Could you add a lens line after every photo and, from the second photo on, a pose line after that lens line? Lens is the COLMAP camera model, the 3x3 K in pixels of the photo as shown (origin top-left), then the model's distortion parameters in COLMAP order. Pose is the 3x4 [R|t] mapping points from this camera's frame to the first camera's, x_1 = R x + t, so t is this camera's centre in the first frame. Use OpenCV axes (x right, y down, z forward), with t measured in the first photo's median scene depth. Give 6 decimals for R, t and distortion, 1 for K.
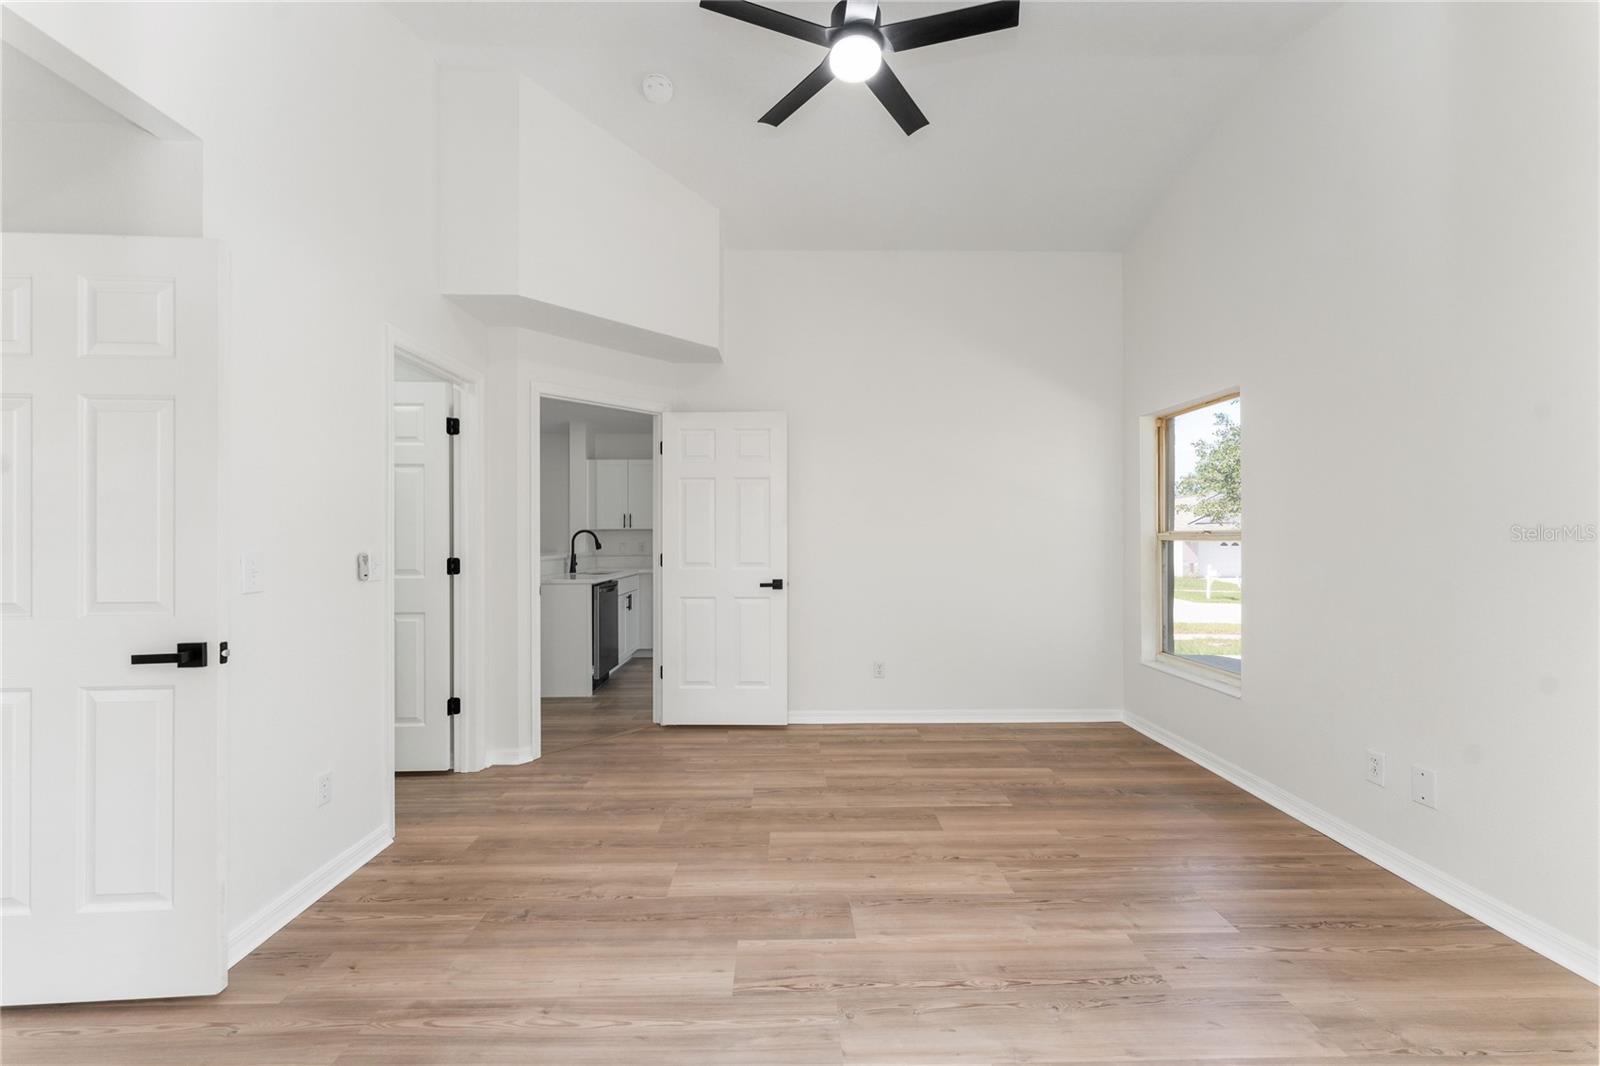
lens RADIAL K [[640.3, 0, 799.0], [0, 640.3, 539.7], [0, 0, 1]] dist [-0.002485, 0.000777]
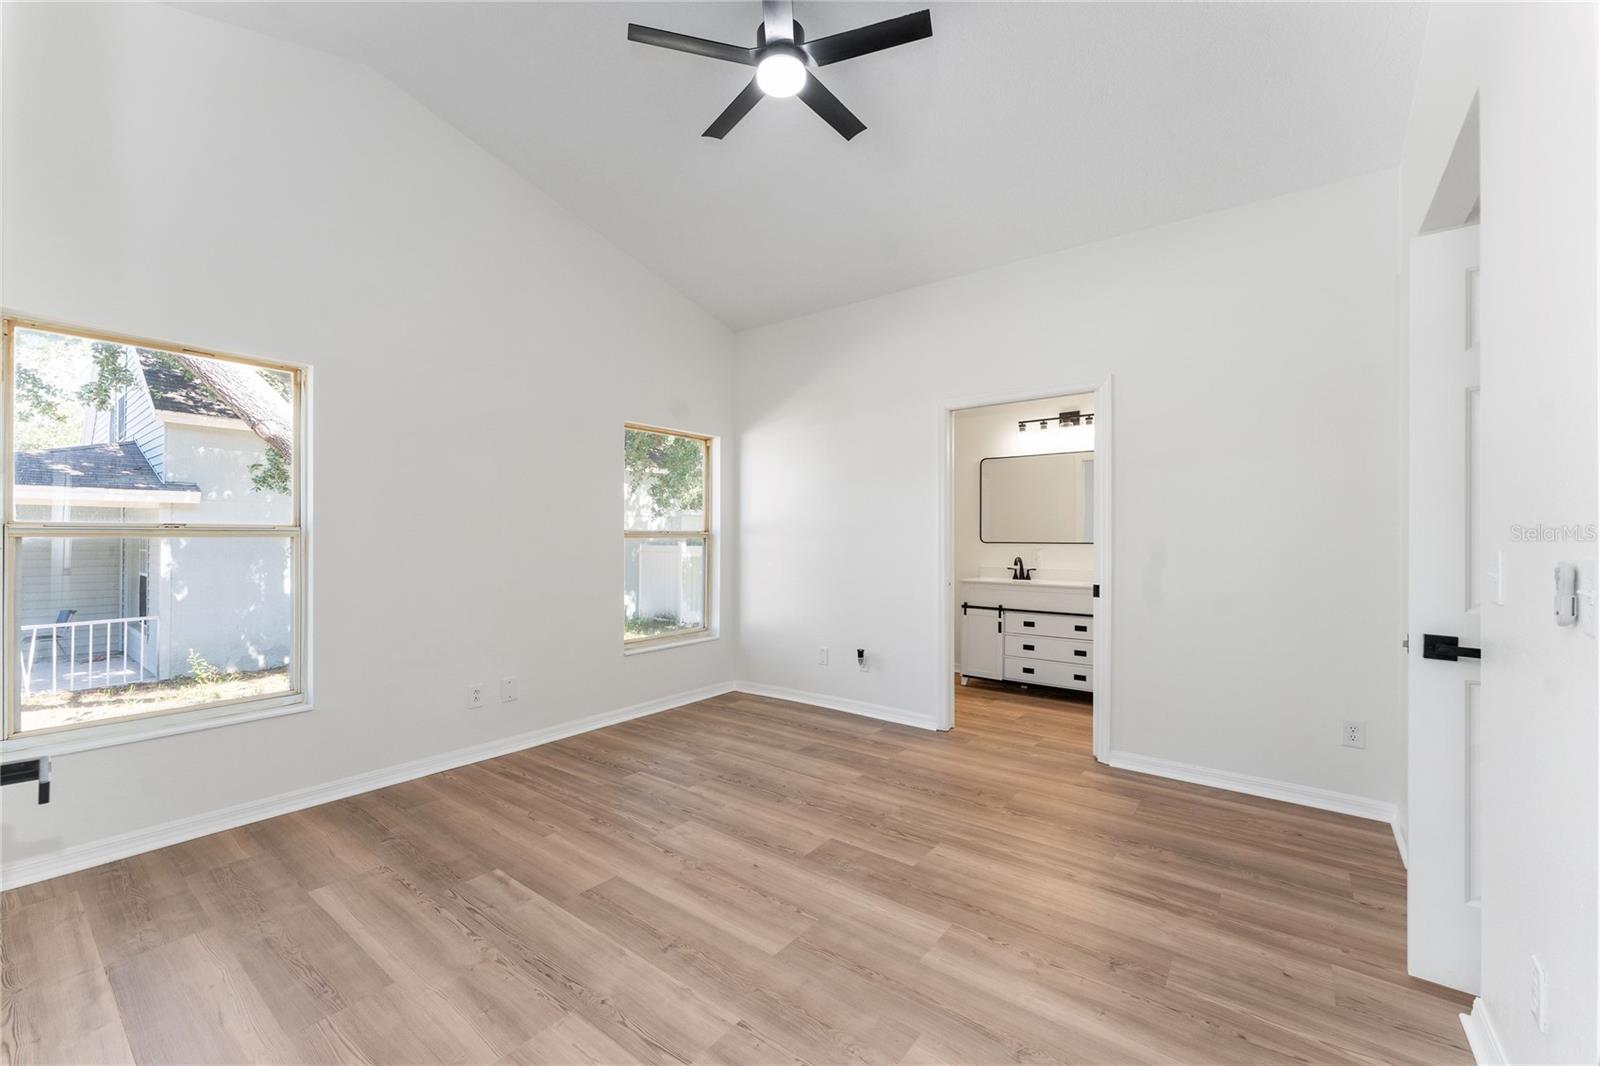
lens RADIAL K [[640.3, 0, 795.0], [0, 640.3, 538.6], [0, 0, 1]] dist [-0.002485, 0.000777]
pose [[-0.778540, -0.000434, 0.627595, -0.456053], [0.003005, 0.999986, 0.004418, 0.001272], [-0.627588, 0.005325, -0.778528, 1.393468]]
